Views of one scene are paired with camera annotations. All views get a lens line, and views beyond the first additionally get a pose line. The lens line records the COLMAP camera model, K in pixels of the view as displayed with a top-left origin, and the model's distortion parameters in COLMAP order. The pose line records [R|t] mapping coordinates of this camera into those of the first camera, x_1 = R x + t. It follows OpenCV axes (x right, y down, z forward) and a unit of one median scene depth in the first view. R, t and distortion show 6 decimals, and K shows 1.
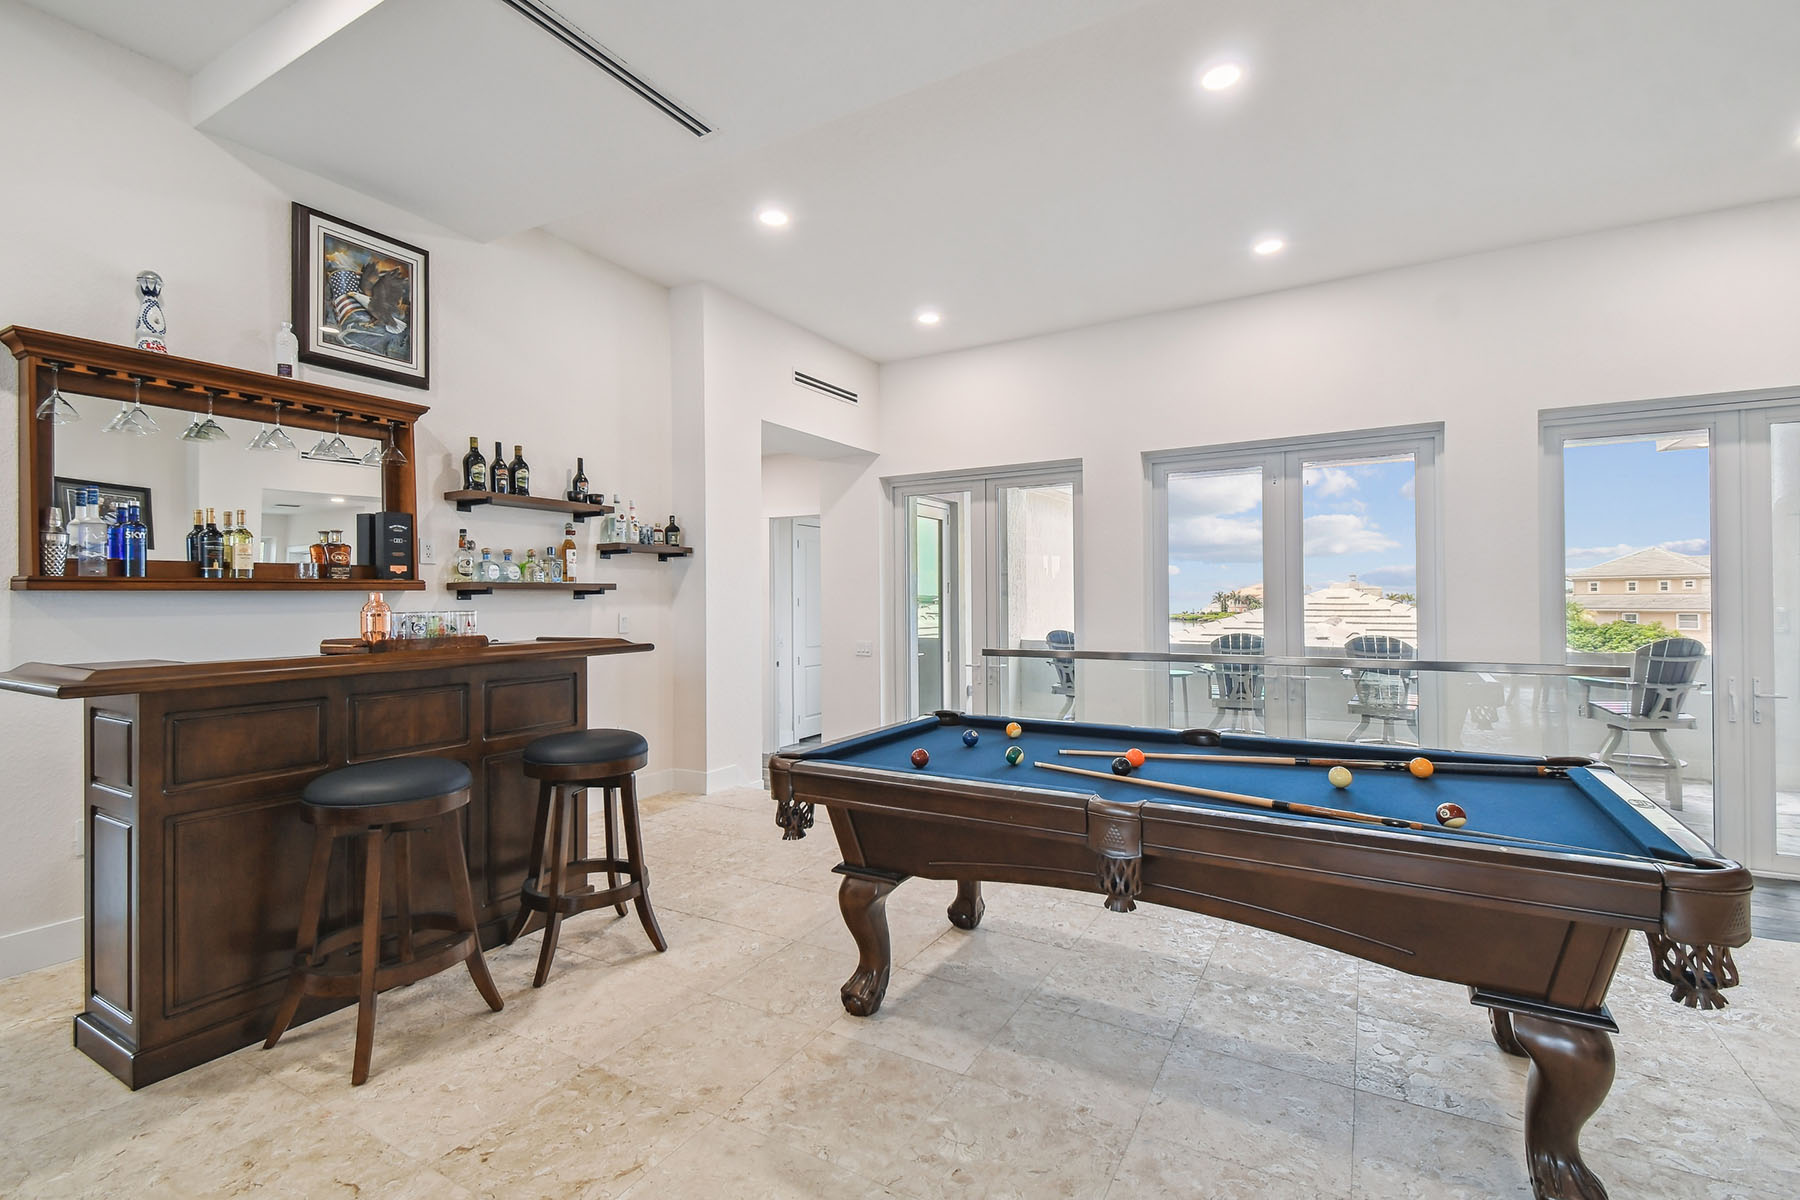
lens RADIAL K [[805.9, 0, 901.5], [0, 805.9, 599.9], [0, 0, 1]] dist [0.003266, 0.000201]
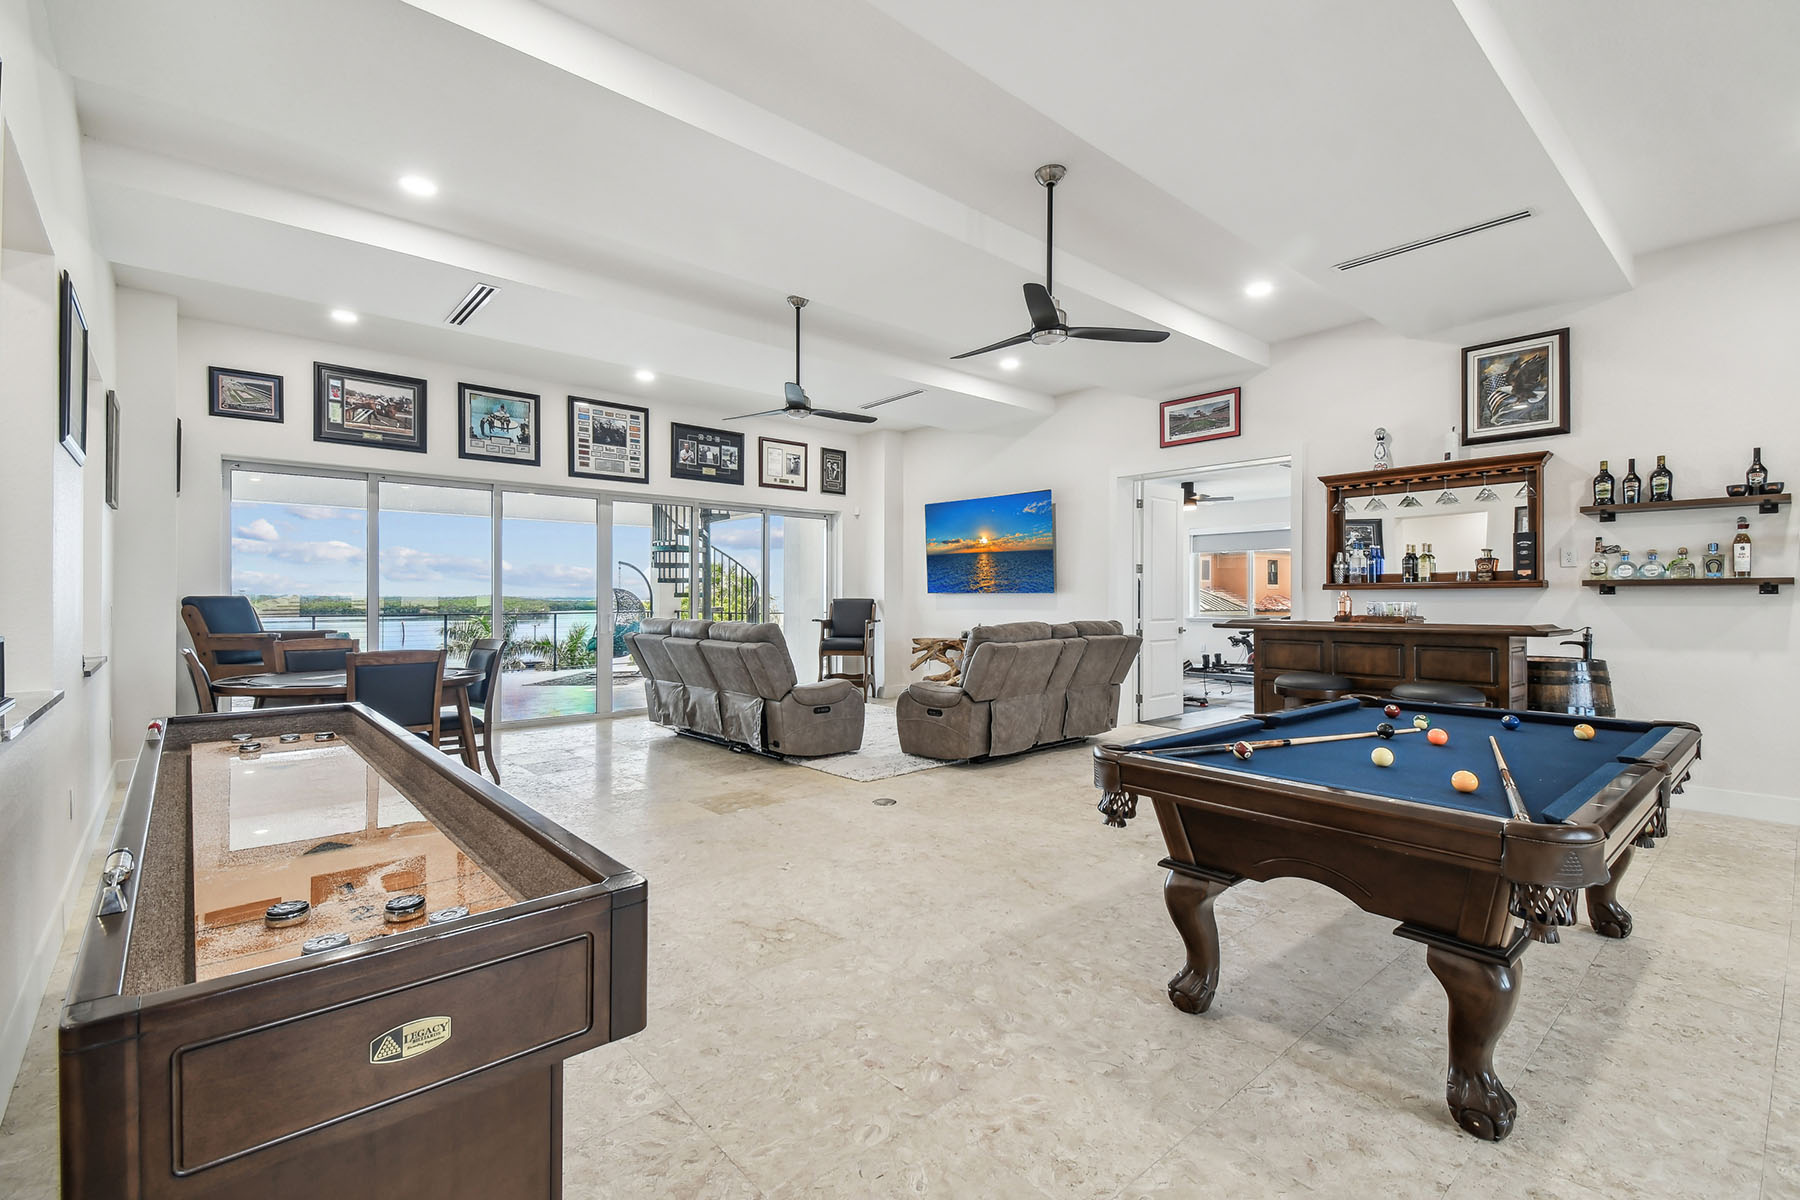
lens RADIAL K [[805.9, 0, 903.9], [0, 805.9, 594.7], [0, 0, 1]] dist [0.003266, 0.000201]
pose [[-0.329776, 0.008304, -0.944023, 1.041416], [0.002074, 0.999965, 0.008071, -0.012710], [0.944057, 0.000703, -0.329782, 0.432272]]
